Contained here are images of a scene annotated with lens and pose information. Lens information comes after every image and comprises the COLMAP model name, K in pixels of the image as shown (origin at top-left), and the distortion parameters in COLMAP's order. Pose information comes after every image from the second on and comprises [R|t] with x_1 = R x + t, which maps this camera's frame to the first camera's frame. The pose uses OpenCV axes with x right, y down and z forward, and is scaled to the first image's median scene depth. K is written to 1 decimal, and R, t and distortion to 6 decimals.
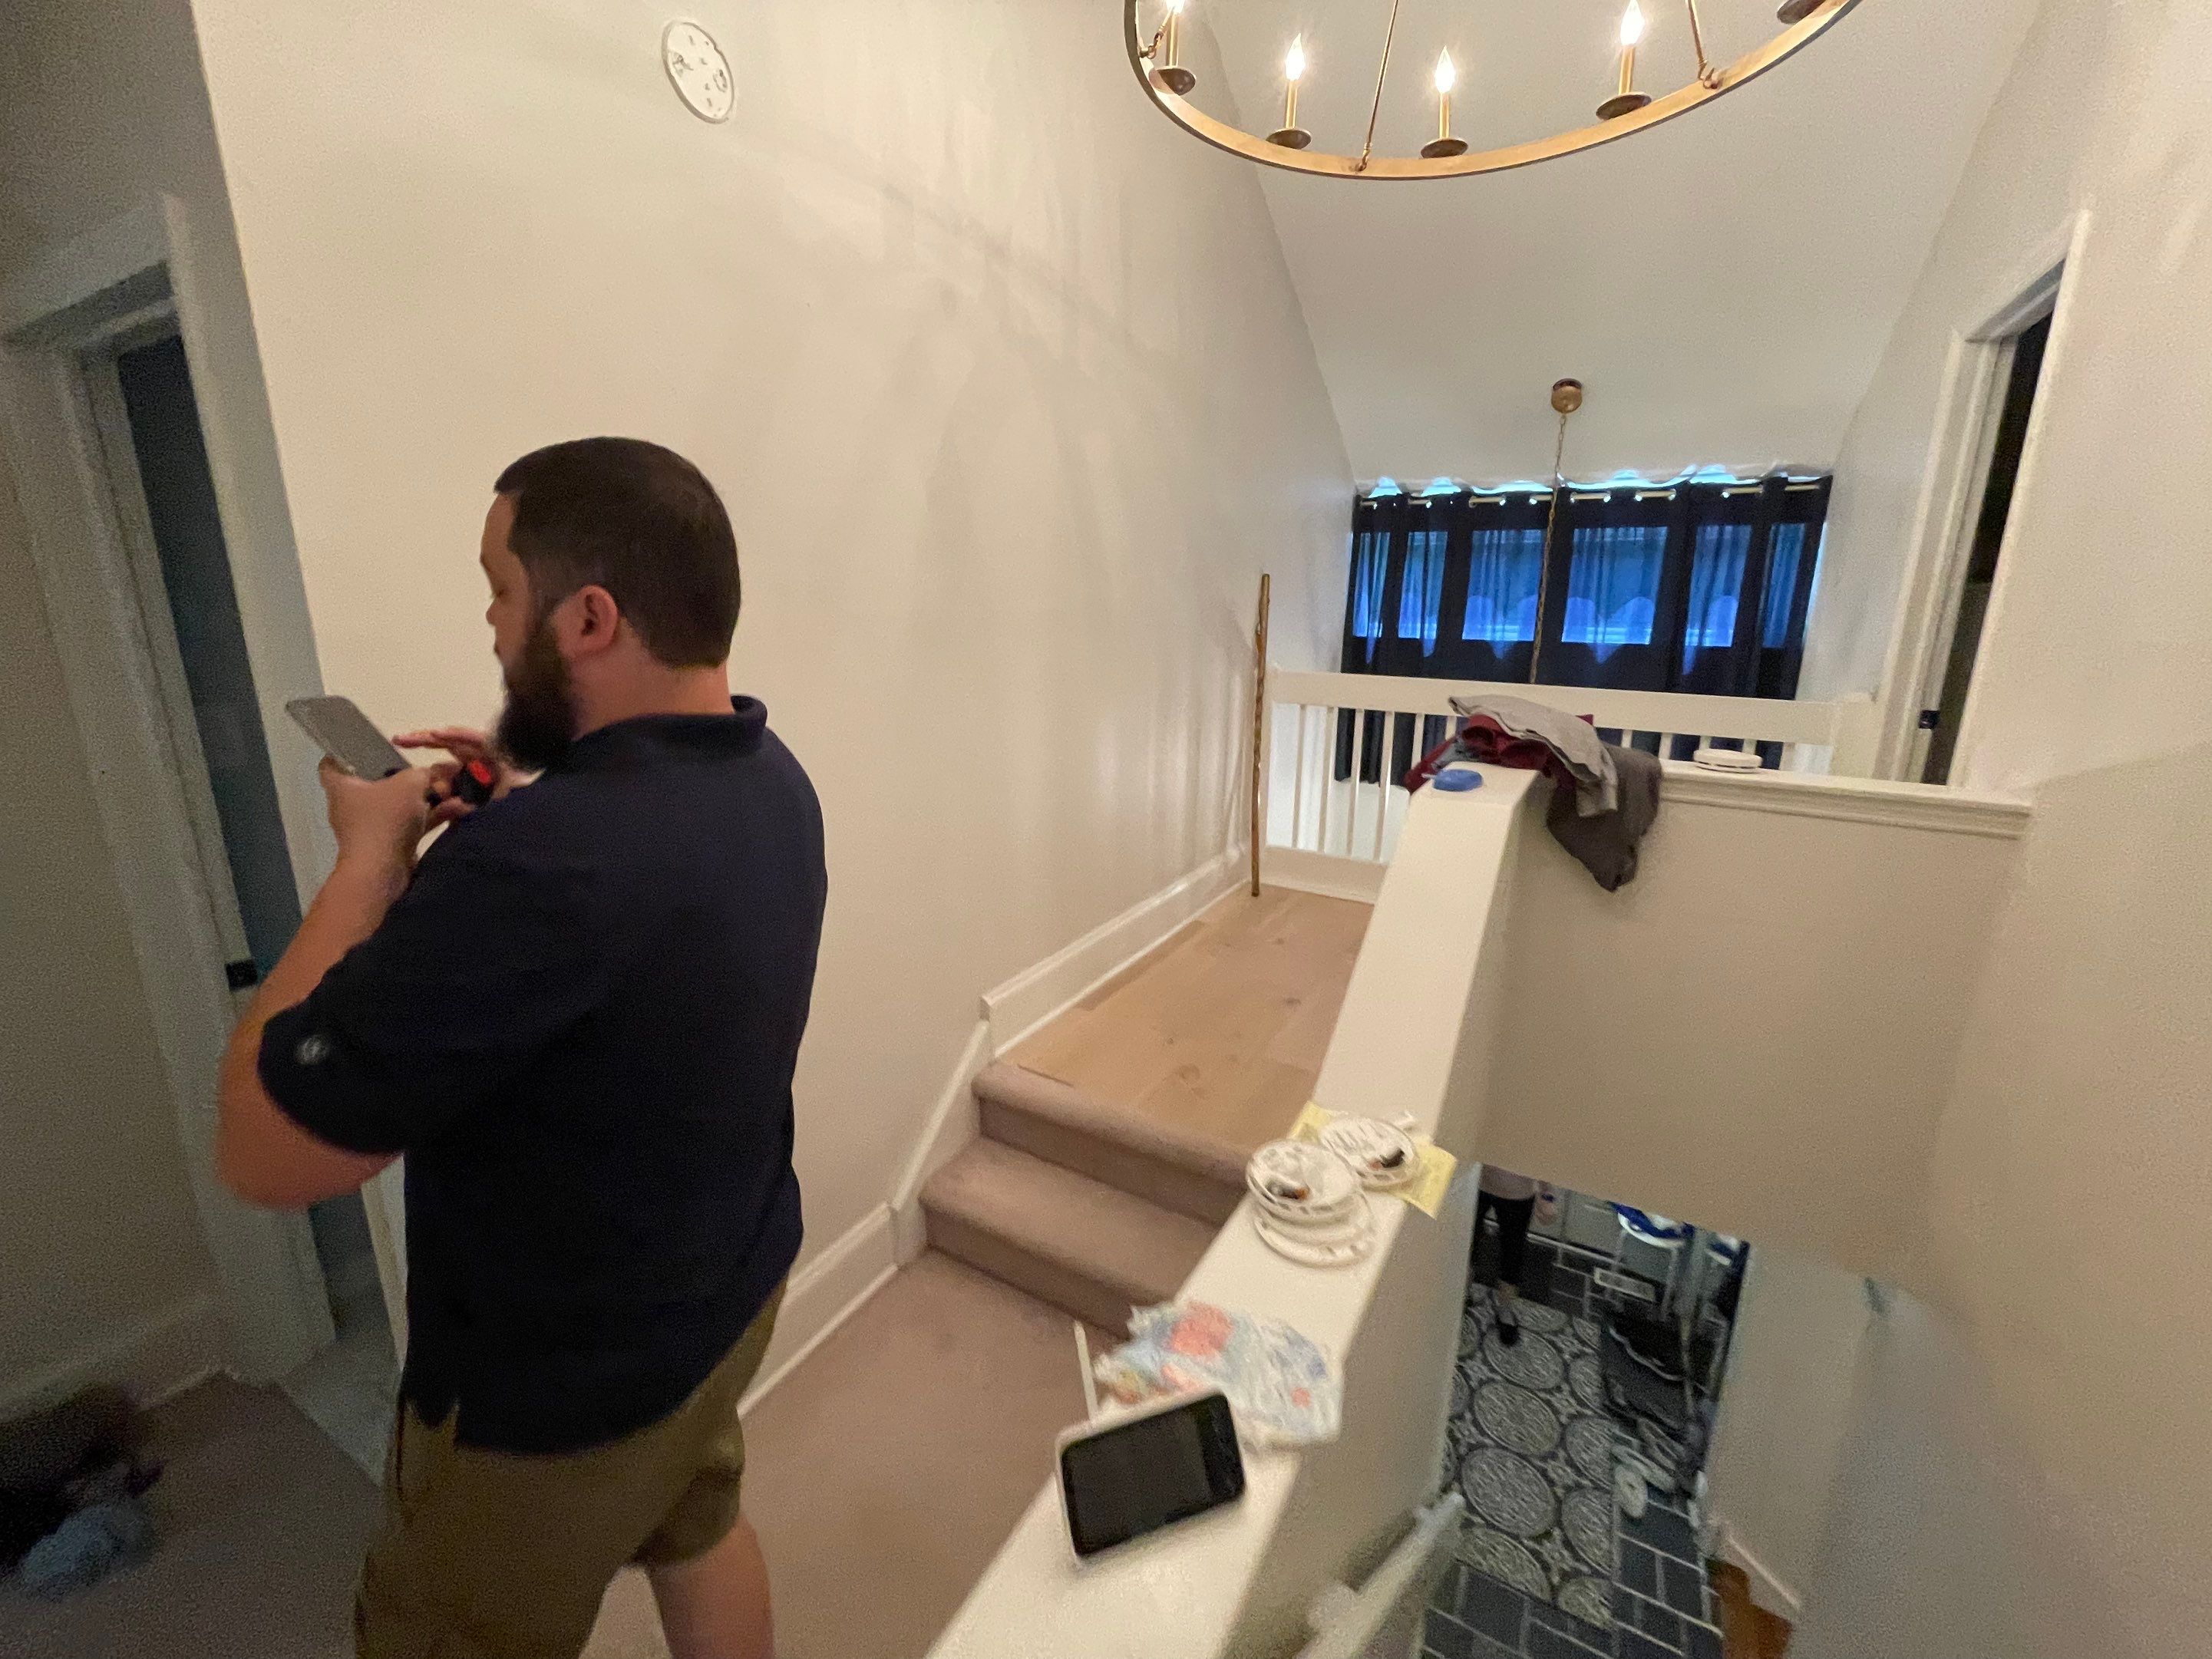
lens RADIAL K [[905.4, 0, 1105.4], [0, 905.4, 829.3], [0, 0, 1]] dist [-0.002470, 0.000313]
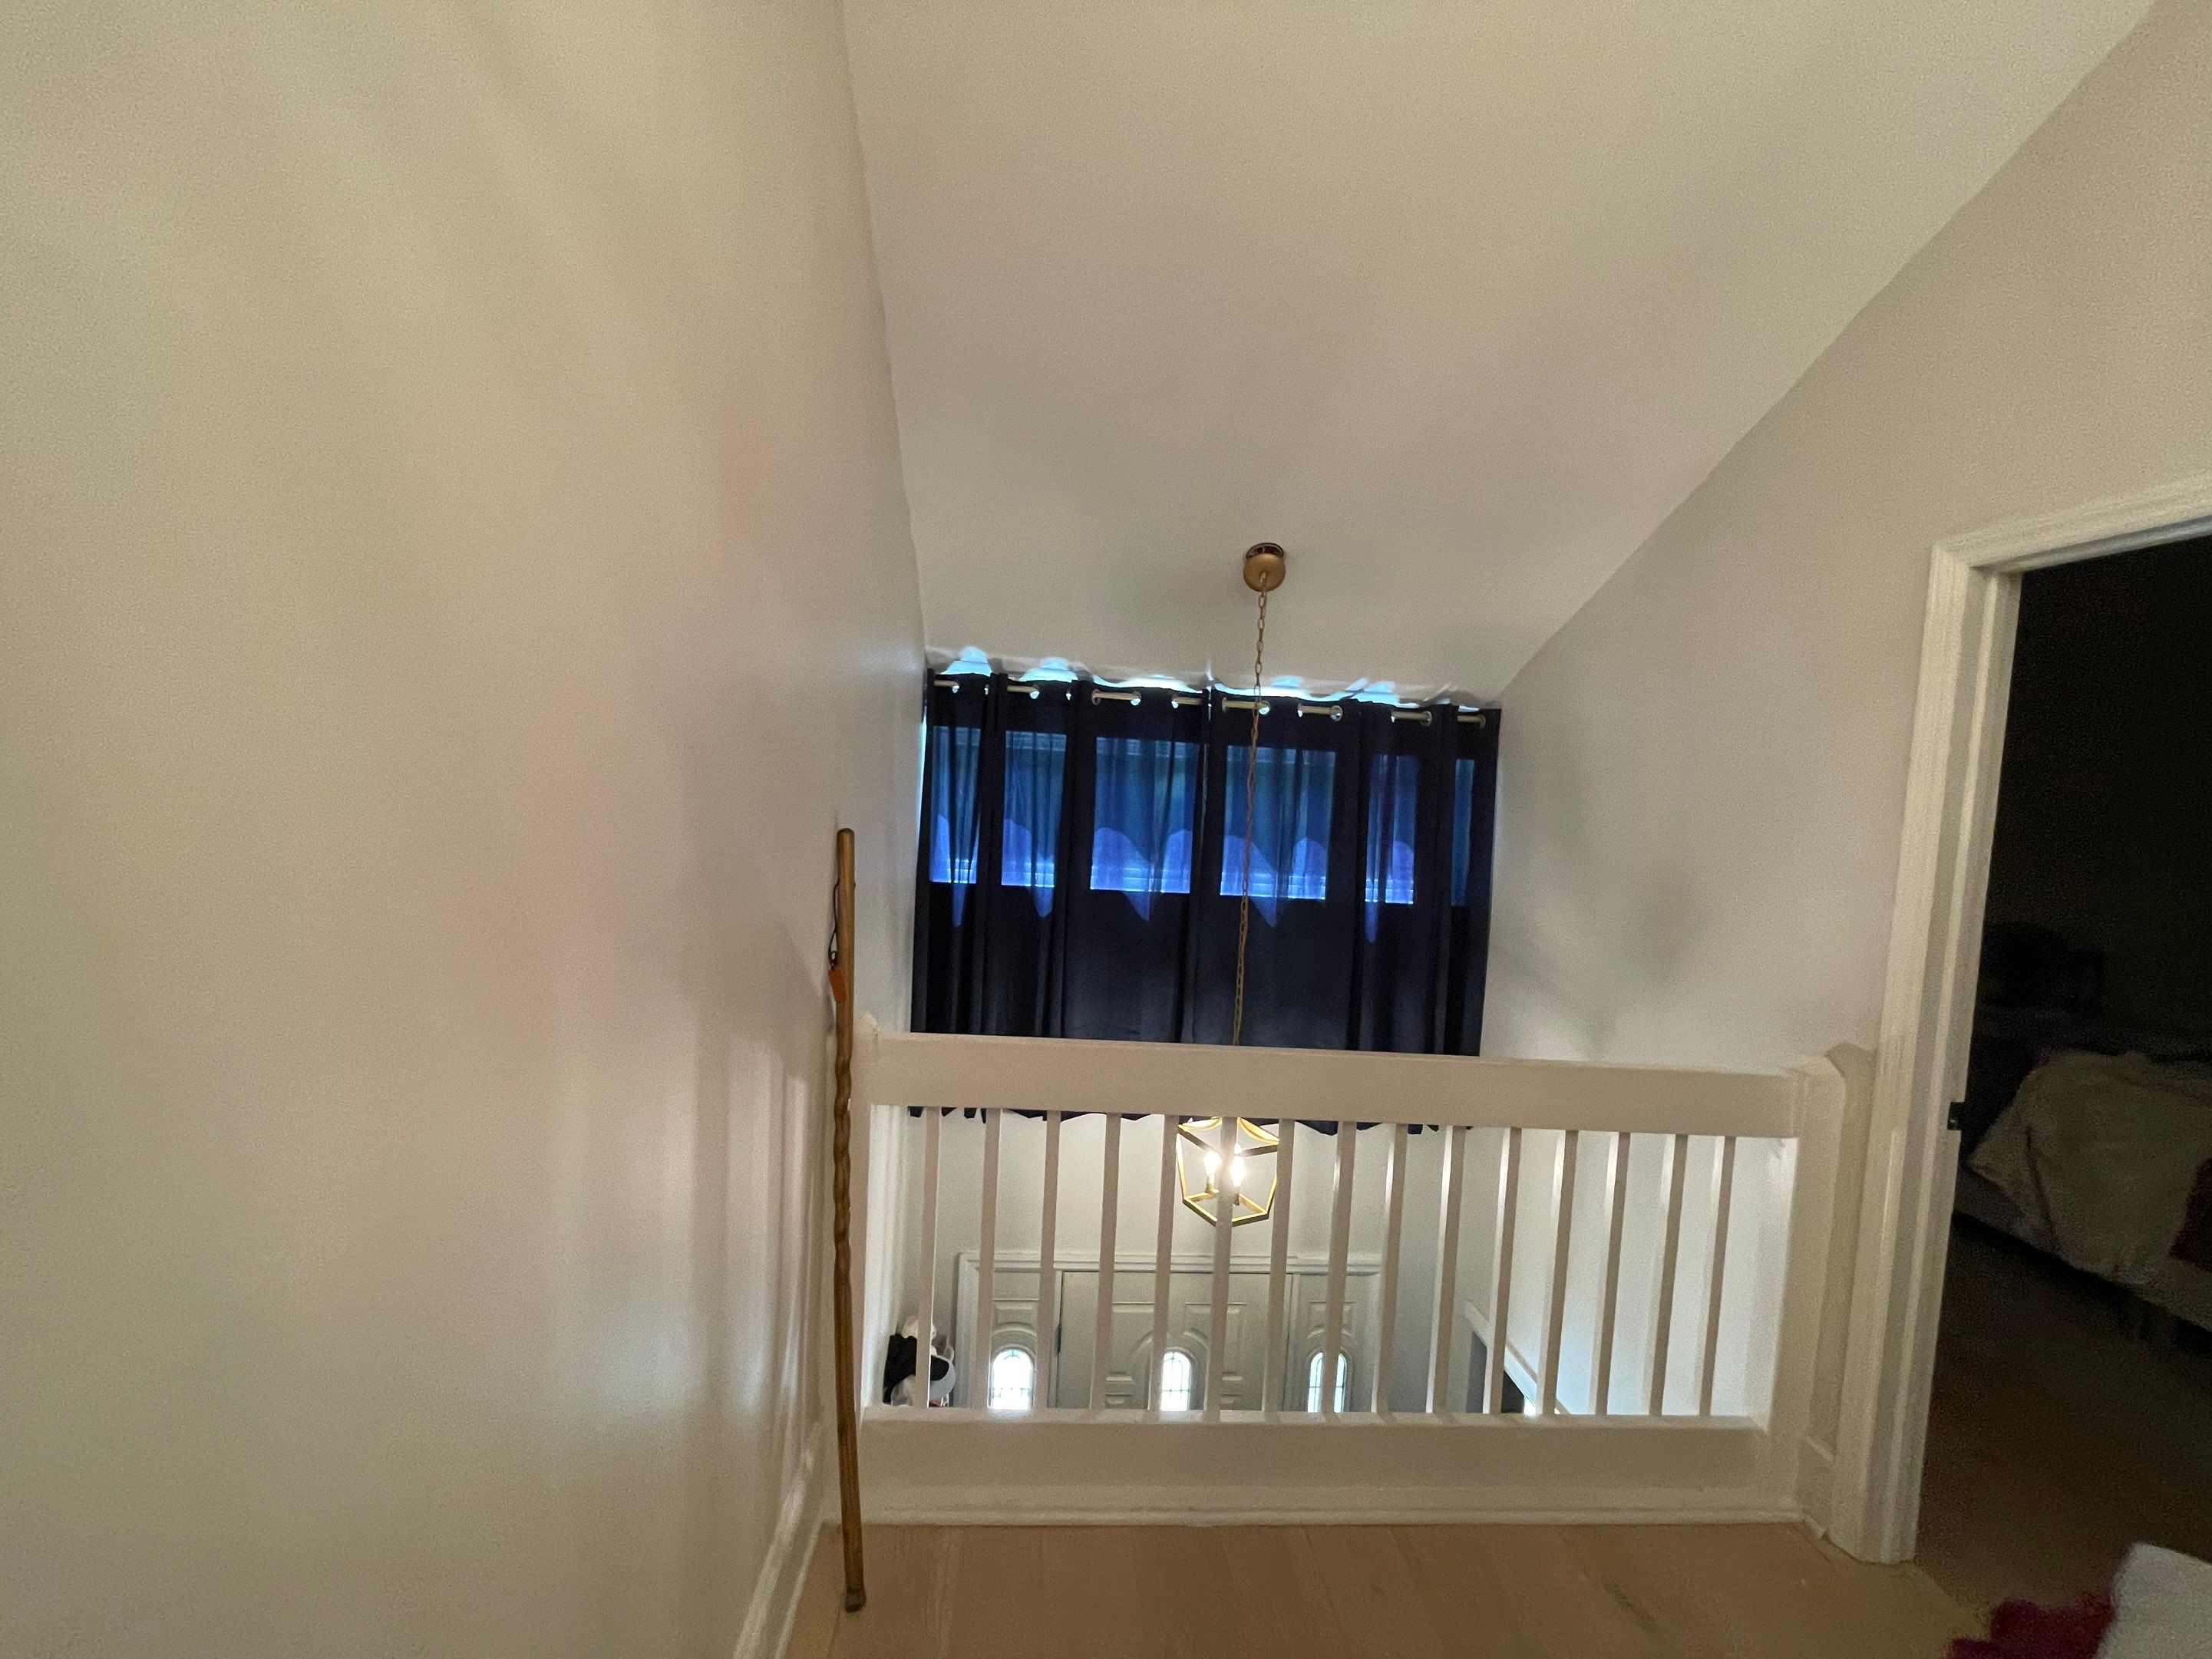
lens RADIAL K [[905.4, 0, 1102.5], [0, 905.4, 826.6], [0, 0, 1]] dist [-0.002470, 0.000313]
pose [[0.829907, 0.003844, 0.557888, 0.027000], [0.087441, 0.986722, -0.136875, -0.186187], [-0.551006, 0.162375, 0.818551, 0.494214]]
